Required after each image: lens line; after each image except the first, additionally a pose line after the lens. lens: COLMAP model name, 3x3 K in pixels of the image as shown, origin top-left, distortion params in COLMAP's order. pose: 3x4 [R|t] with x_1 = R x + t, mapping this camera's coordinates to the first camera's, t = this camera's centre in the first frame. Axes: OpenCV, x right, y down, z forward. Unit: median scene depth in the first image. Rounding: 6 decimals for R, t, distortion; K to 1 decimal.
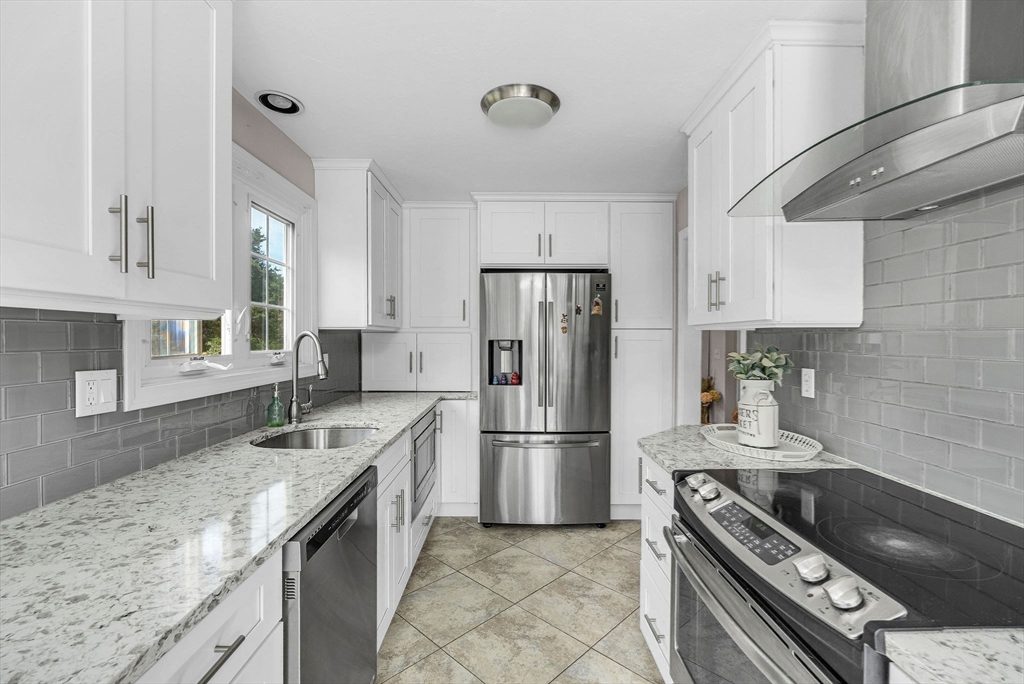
lens RADIAL K [[453.4, 0, 510.5], [0, 453.4, 345.8], [0, 0, 1]] dist [-0.011789, 0.001064]
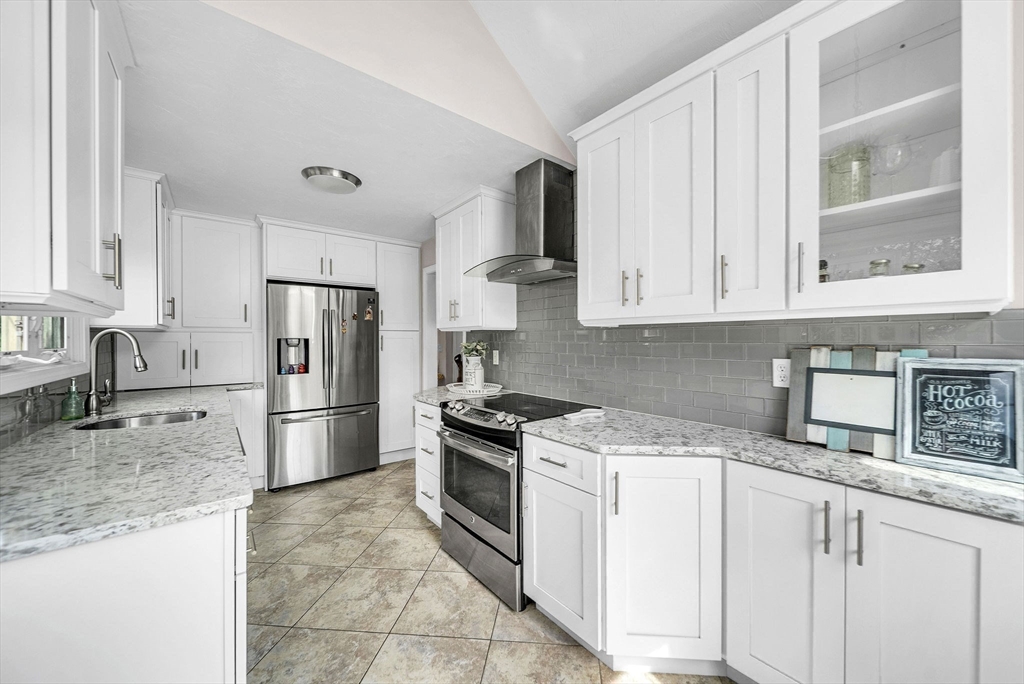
lens RADIAL K [[402.2, 0, 512.2], [0, 402.2, 342.1], [0, 0, 1]] dist [0.012812, -0.002056]
pose [[0.801207, -0.006537, 0.598351, -0.265768], [0.014097, 0.999869, -0.007952, 0.021137], [-0.598221, 0.014806, 0.801195, -0.361840]]
